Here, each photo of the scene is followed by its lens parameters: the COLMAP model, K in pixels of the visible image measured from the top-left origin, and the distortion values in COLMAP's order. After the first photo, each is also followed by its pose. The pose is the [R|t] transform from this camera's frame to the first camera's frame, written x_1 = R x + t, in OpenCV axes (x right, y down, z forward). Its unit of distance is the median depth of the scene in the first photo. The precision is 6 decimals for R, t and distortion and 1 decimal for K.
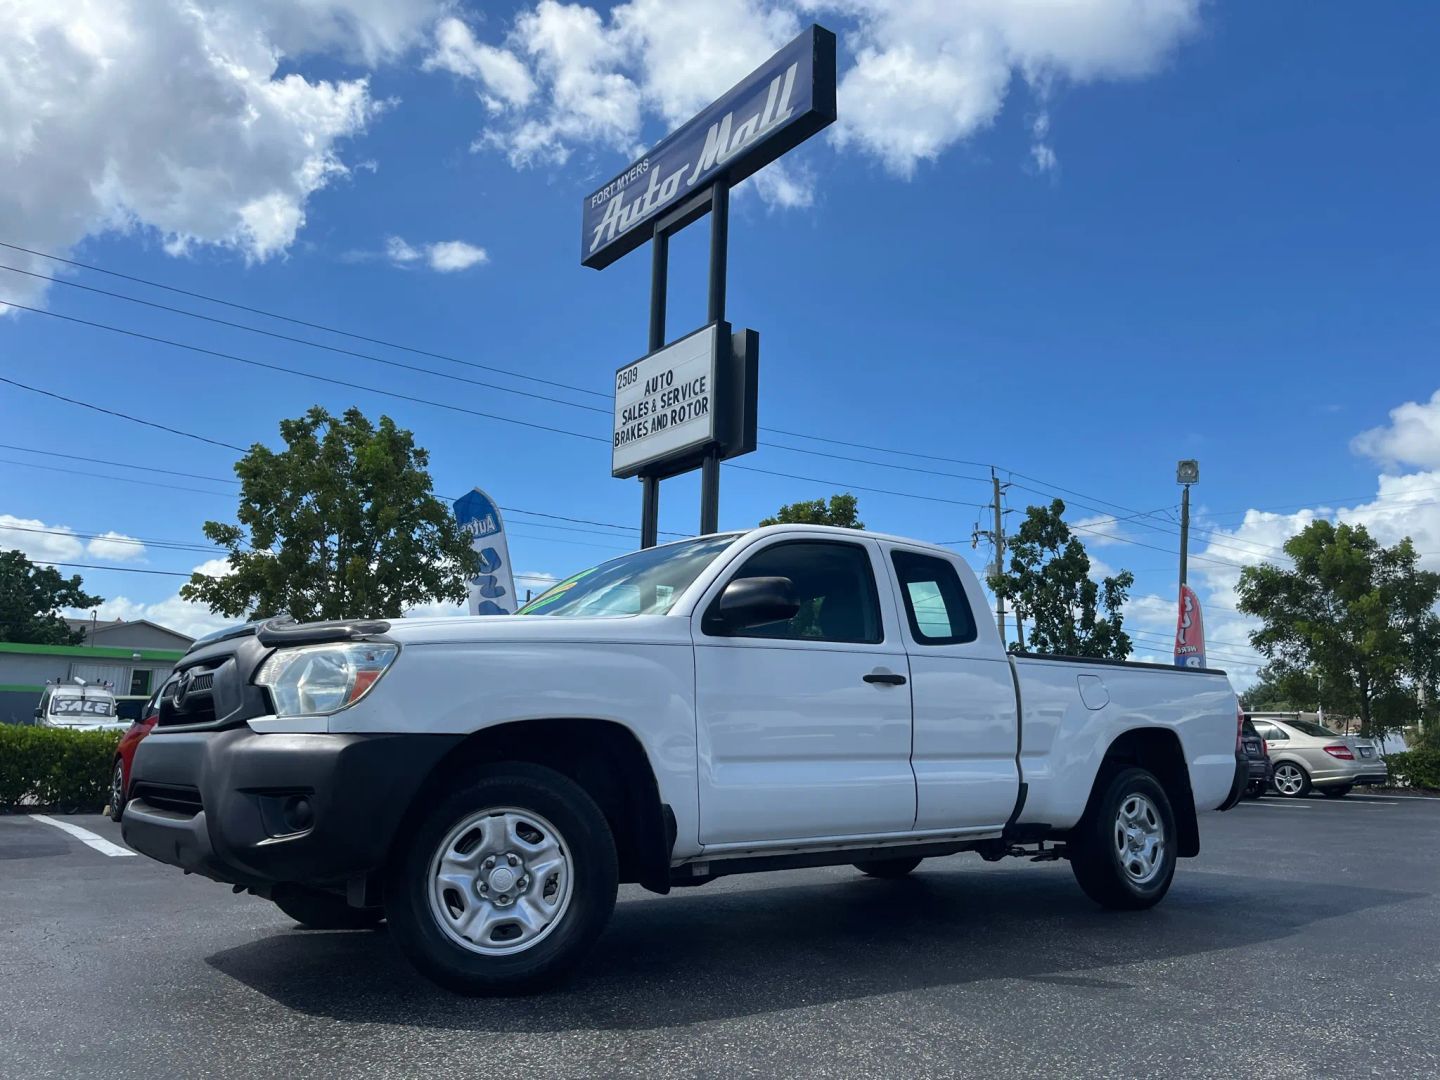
lens RADIAL K [[1082.5, 0, 725.4], [0, 1082.5, 548.7], [0, 0, 1]] dist [0.034129, -0.002814]
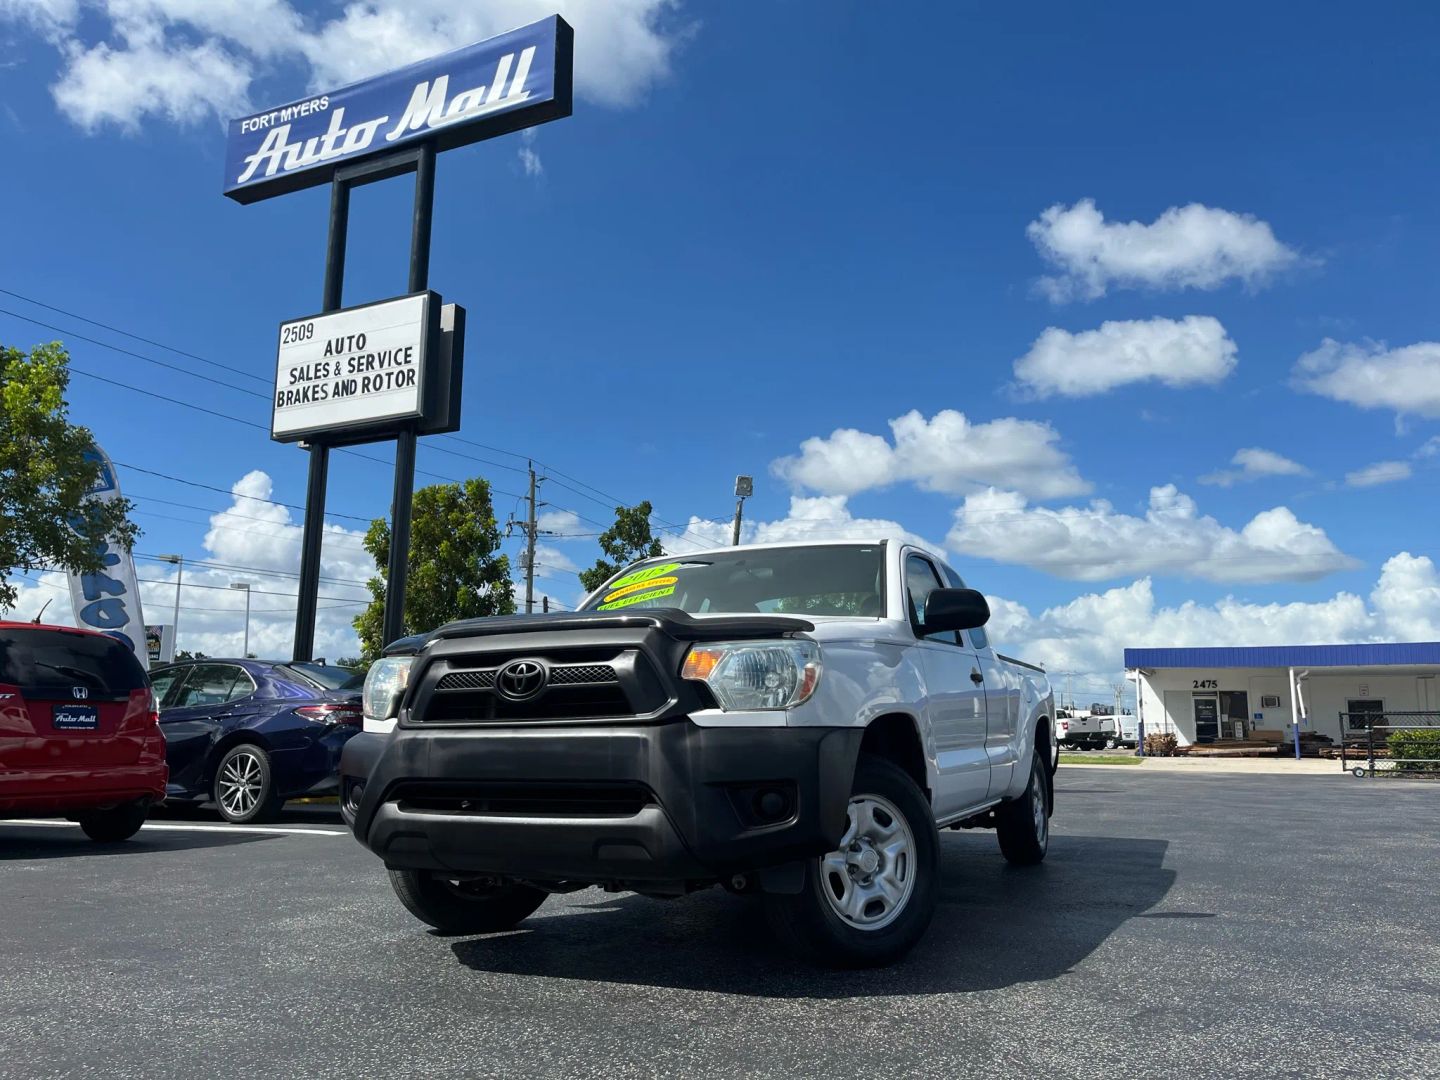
lens RADIAL K [[1082.5, 0, 710.1], [0, 1082.5, 545.0], [0, 0, 1]] dist [0.034129, -0.002814]
pose [[0.893035, 0.066045, 0.445115, -0.197206], [-0.069897, 0.997524, -0.007774, 0.002147], [-0.444526, -0.024170, 0.895440, 0.025013]]
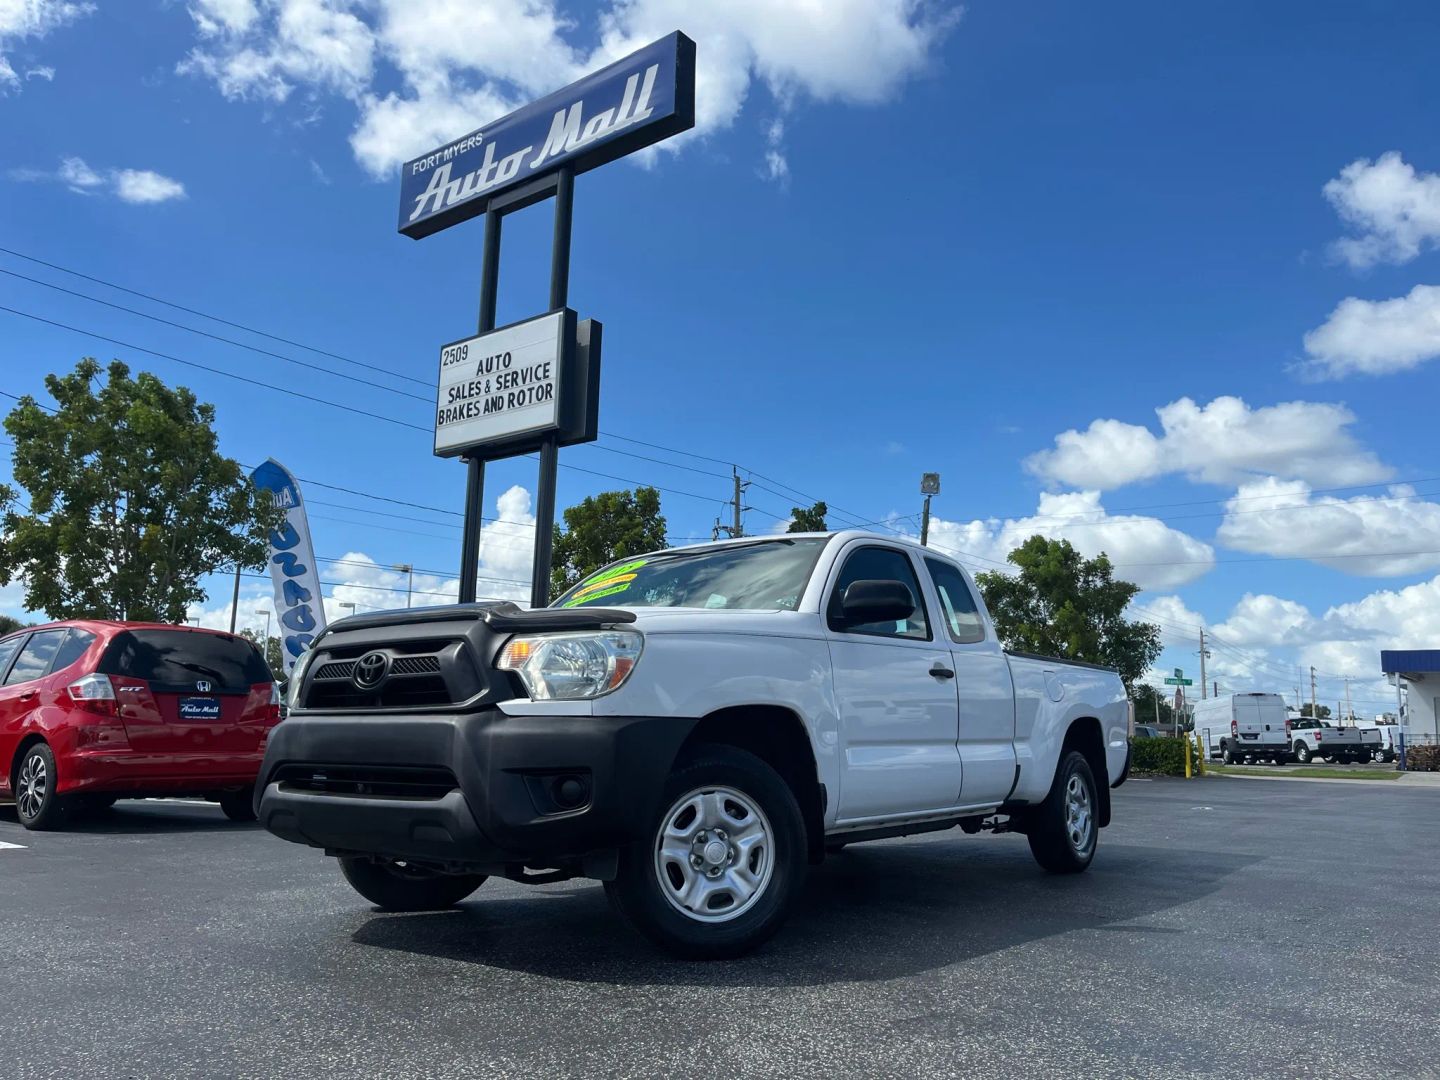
lens RADIAL K [[1082.5, 0, 724.0], [0, 1082.5, 543.3], [0, 0, 1]] dist [0.034129, -0.002814]
pose [[0.967119, 0.047365, 0.249875, -0.111033], [-0.048992, 0.998799, 0.000295, -0.001034], [-0.249561, -0.012527, 0.968278, -0.010645]]
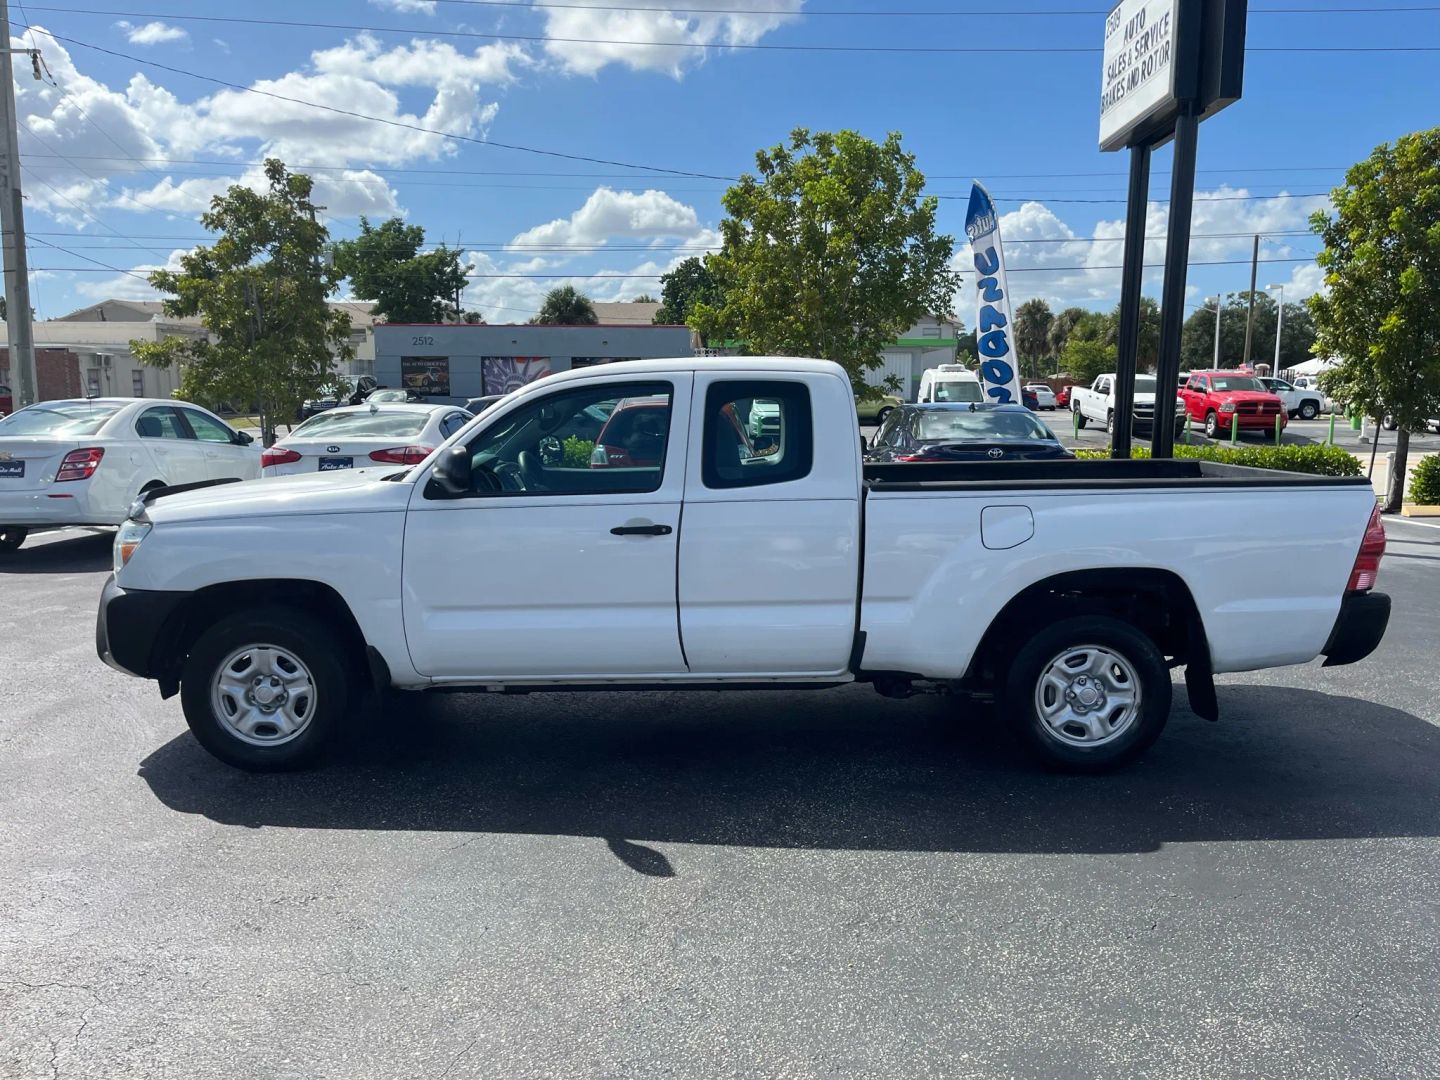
lens RADIAL K [[1082.5, 0, 710.7], [0, 1082.5, 533.1], [0, 0, 1]] dist [0.034129, -0.002814]
pose [[0.793339, 0.059112, -0.605904, 0.236633], [0.119420, 0.960827, 0.250100, -0.034507], [0.596953, -0.270771, 0.755202, 0.087921]]
